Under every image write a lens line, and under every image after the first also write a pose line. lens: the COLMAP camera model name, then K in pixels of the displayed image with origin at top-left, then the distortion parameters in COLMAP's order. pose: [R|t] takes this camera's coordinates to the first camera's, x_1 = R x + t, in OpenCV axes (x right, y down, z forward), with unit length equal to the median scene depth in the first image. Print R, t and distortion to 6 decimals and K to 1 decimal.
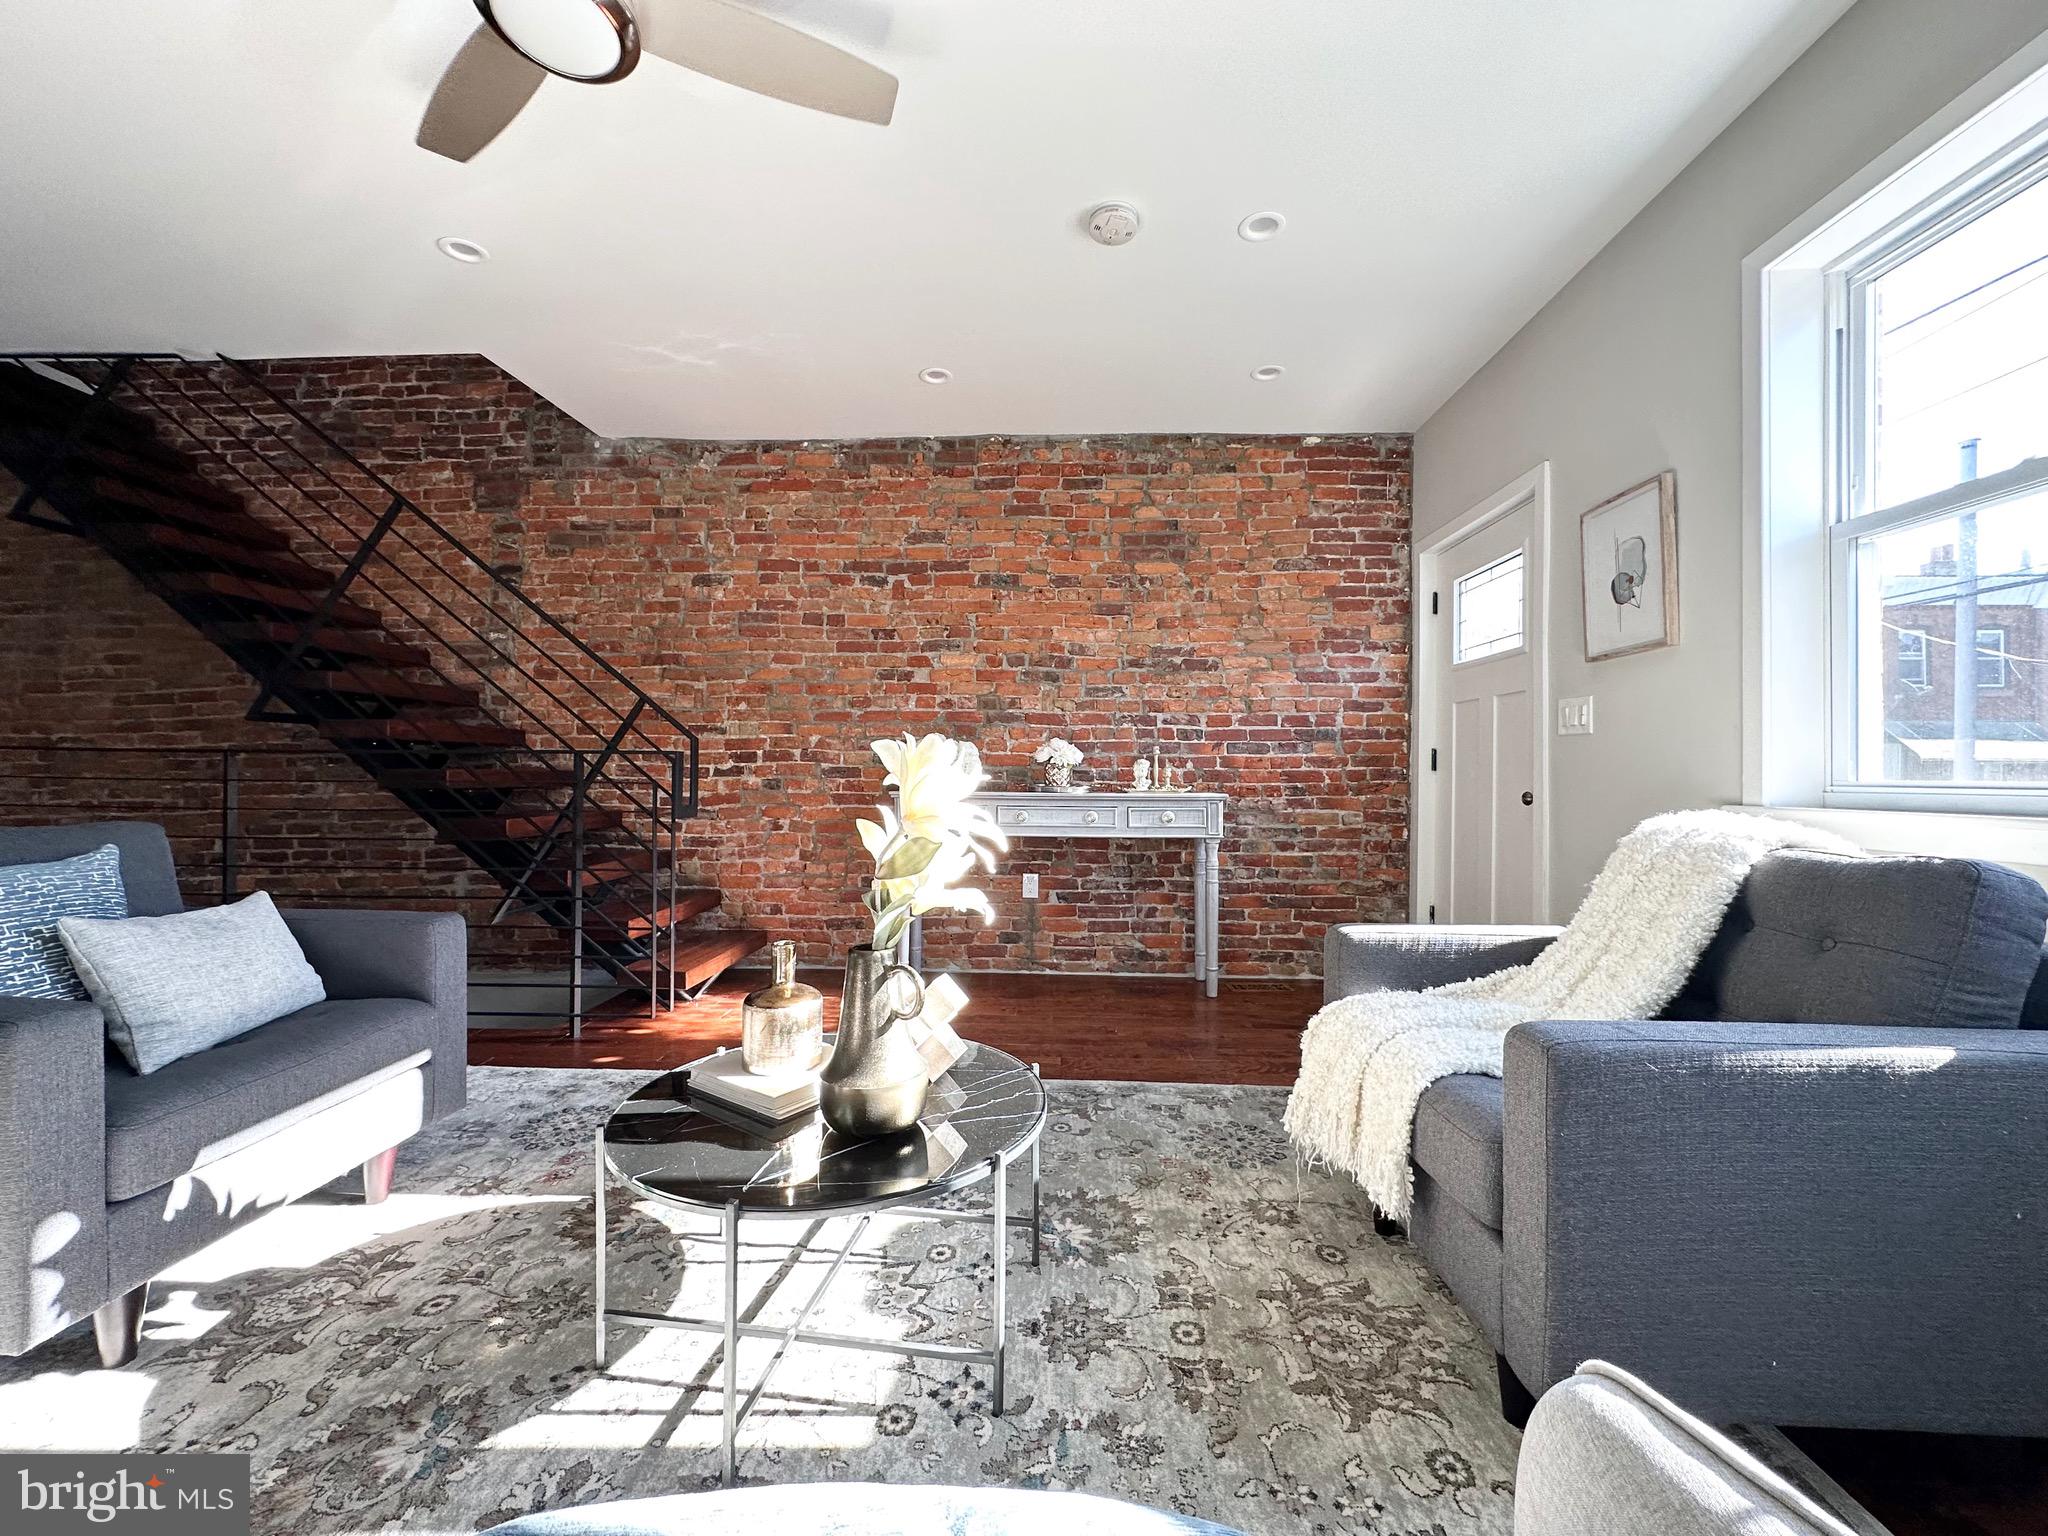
lens RADIAL K [[815.2, 0, 1026.0], [0, 815.2, 768.1], [0, 0, 1]] dist [-0.003162, 0.000081]
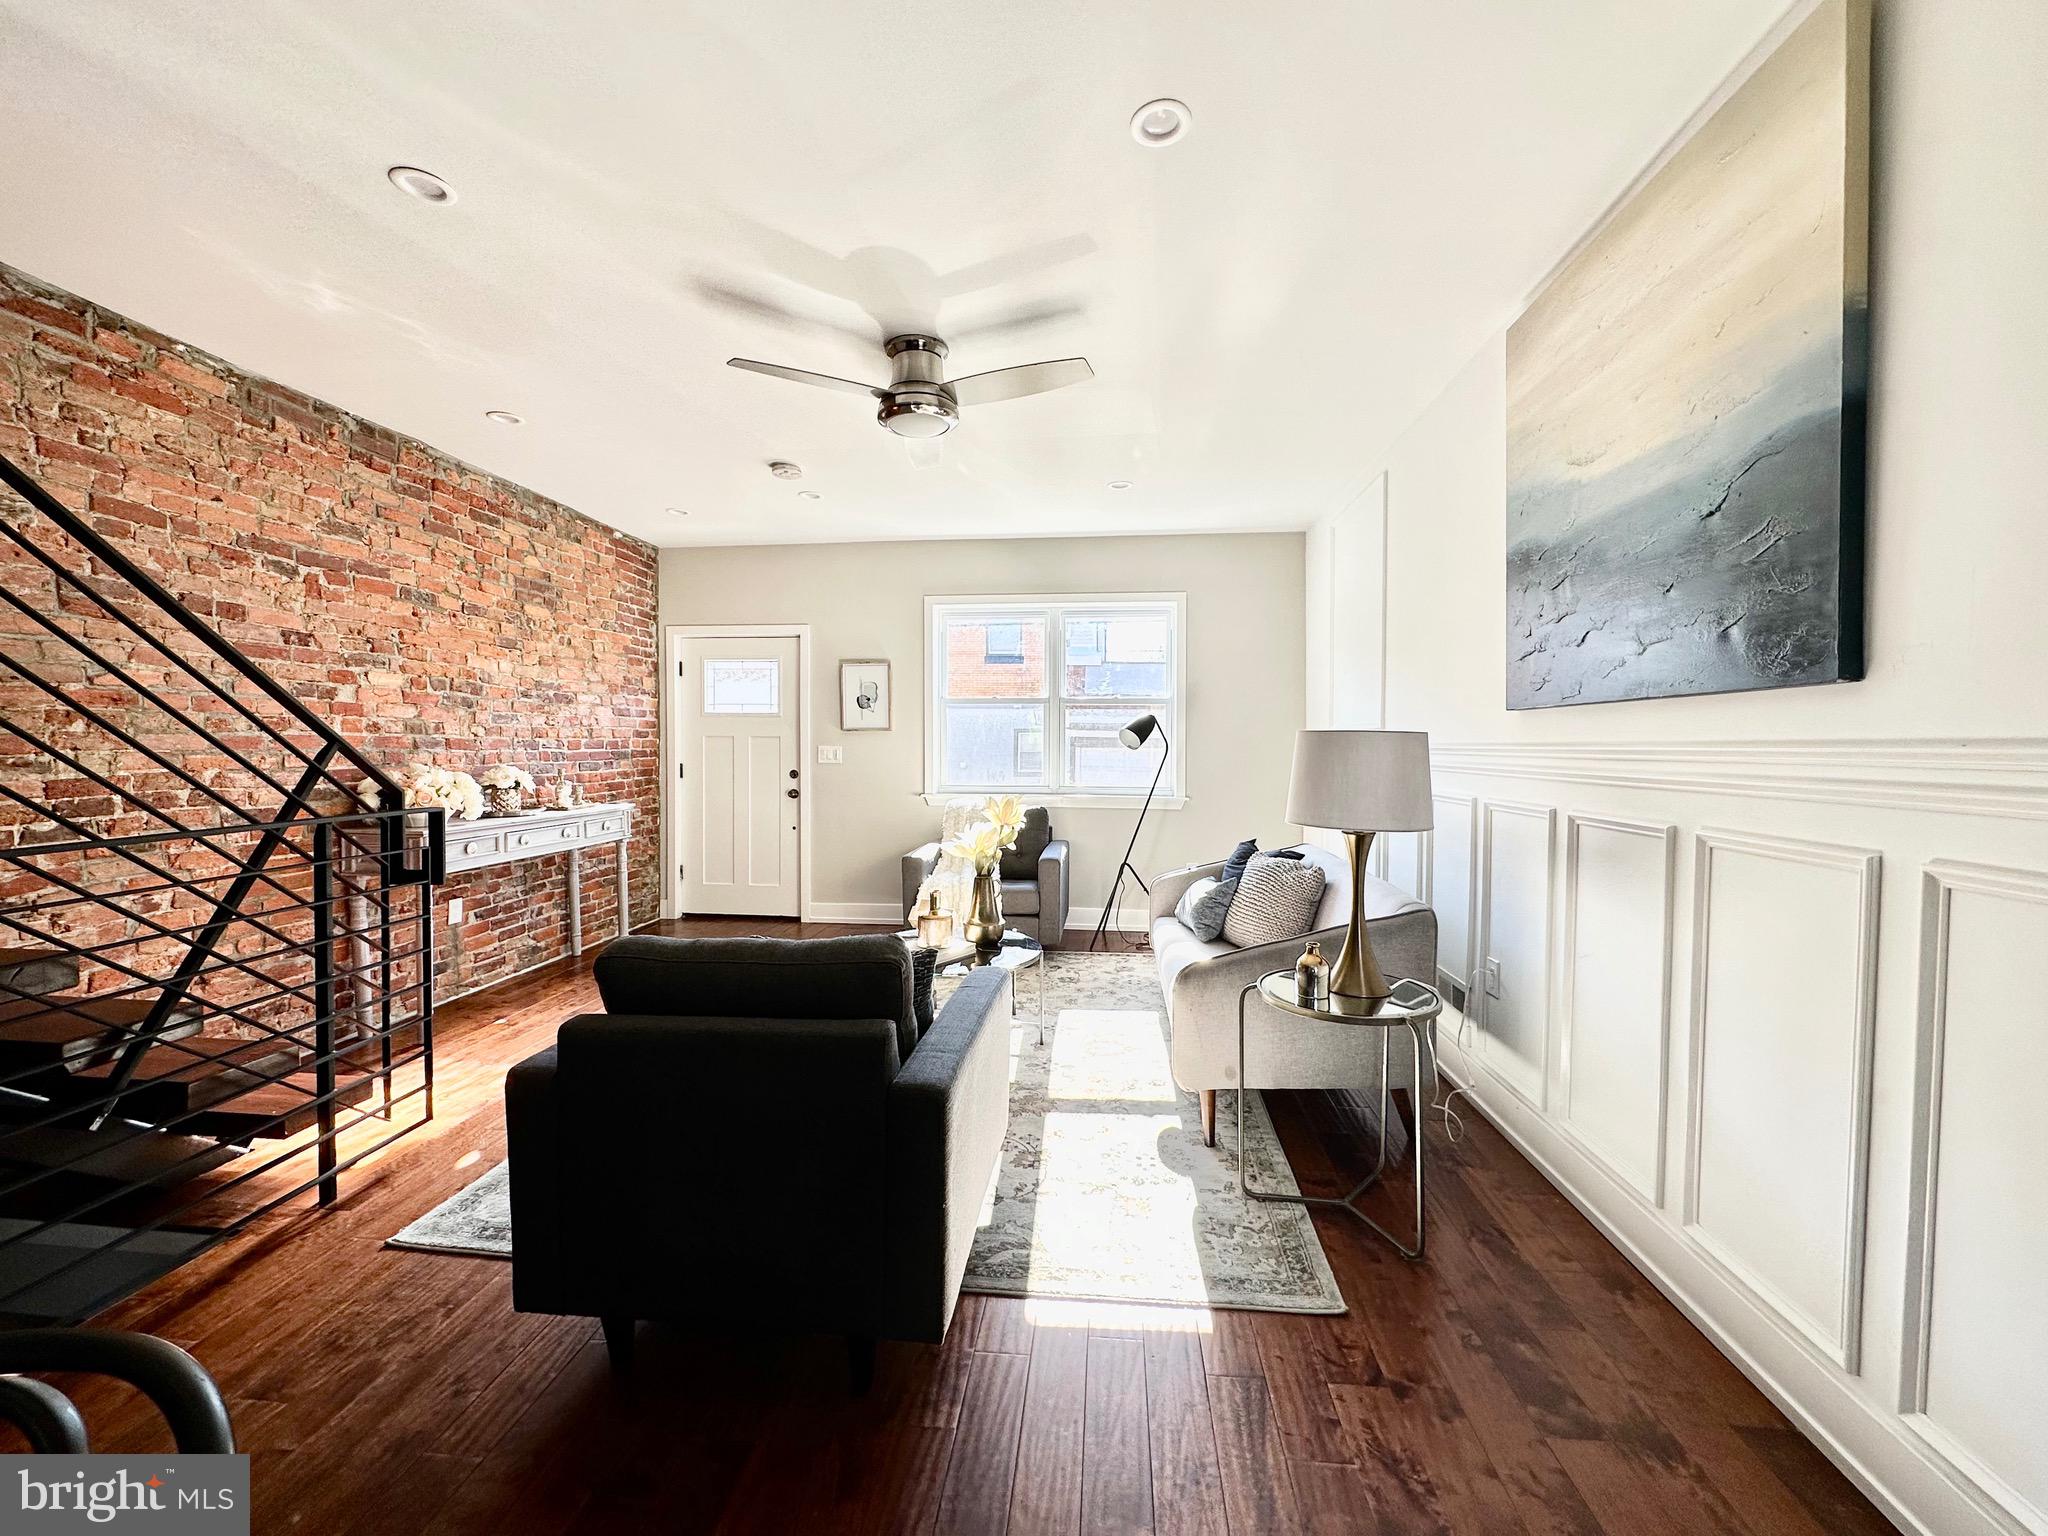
lens RADIAL K [[815.2, 0, 1026.0], [0, 815.2, 768.1], [0, 0, 1]] dist [-0.003162, 0.000081]
pose [[0.061097, -0.037602, 0.997423, -0.942165], [-0.011339, 0.999200, 0.038364, -0.077500], [-0.998067, -0.013654, 0.060622, 0.242117]]
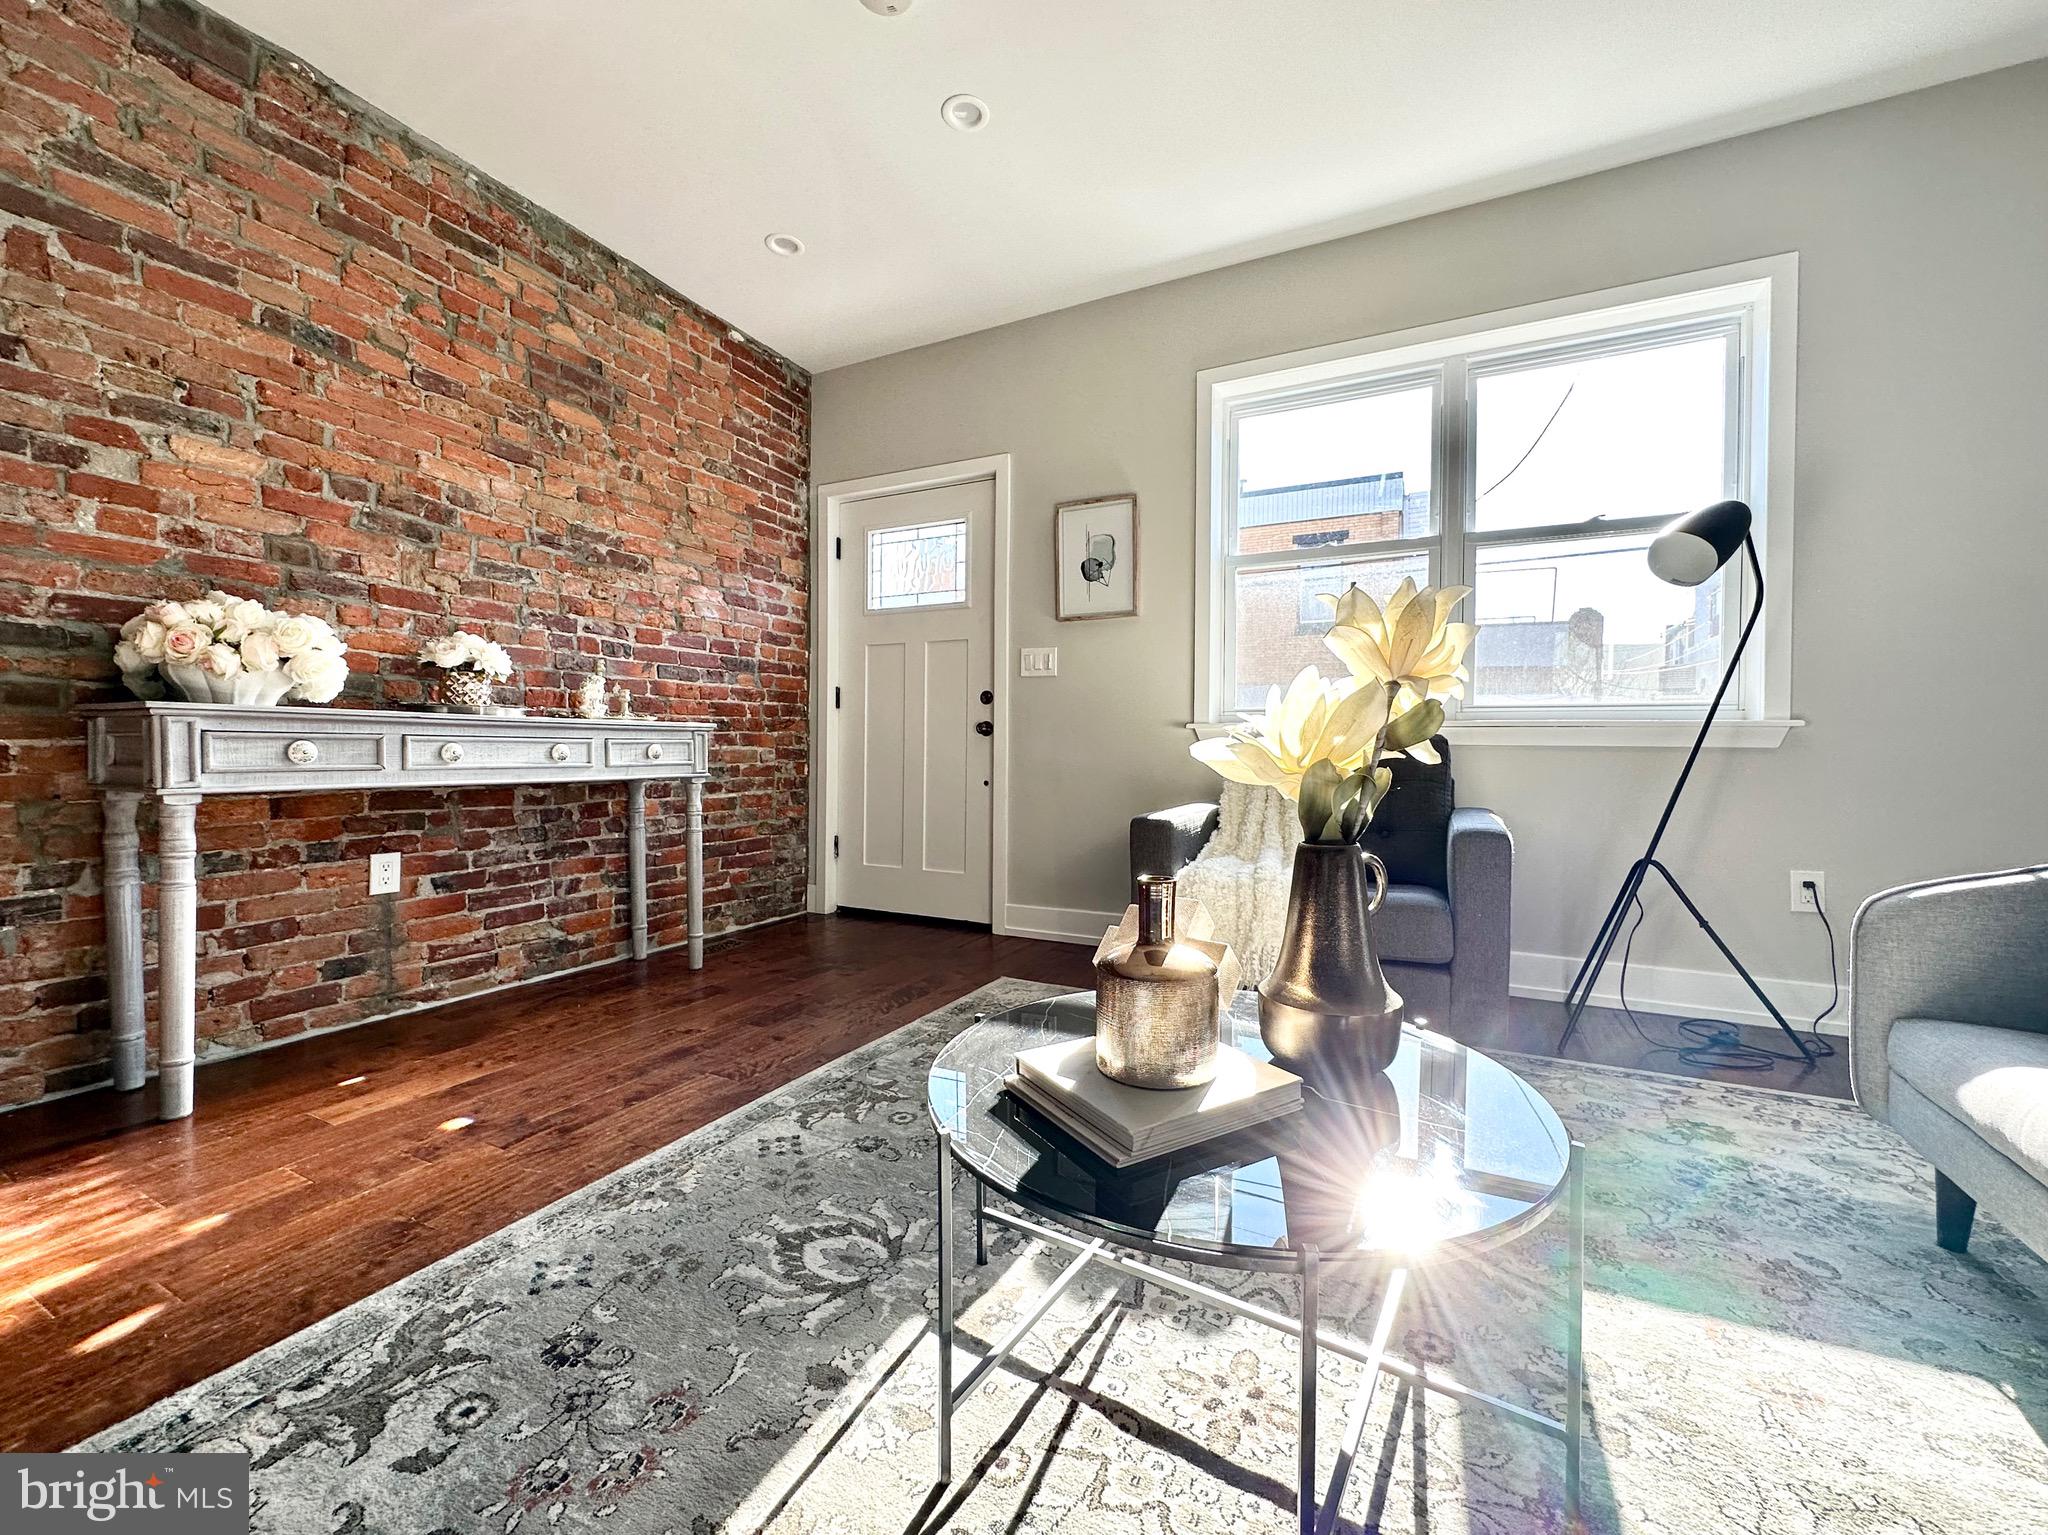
lens RADIAL K [[824.3, 0, 1025.7], [0, 824.3, 767.4], [0, 0, 1]] dist [-0.001119, 0.000285]
pose [[0.410217, -0.023407, 0.911688, -0.353639], [-0.010757, 0.999477, 0.030500, 0.042249], [-0.911925, -0.022318, 0.409750, 0.320592]]
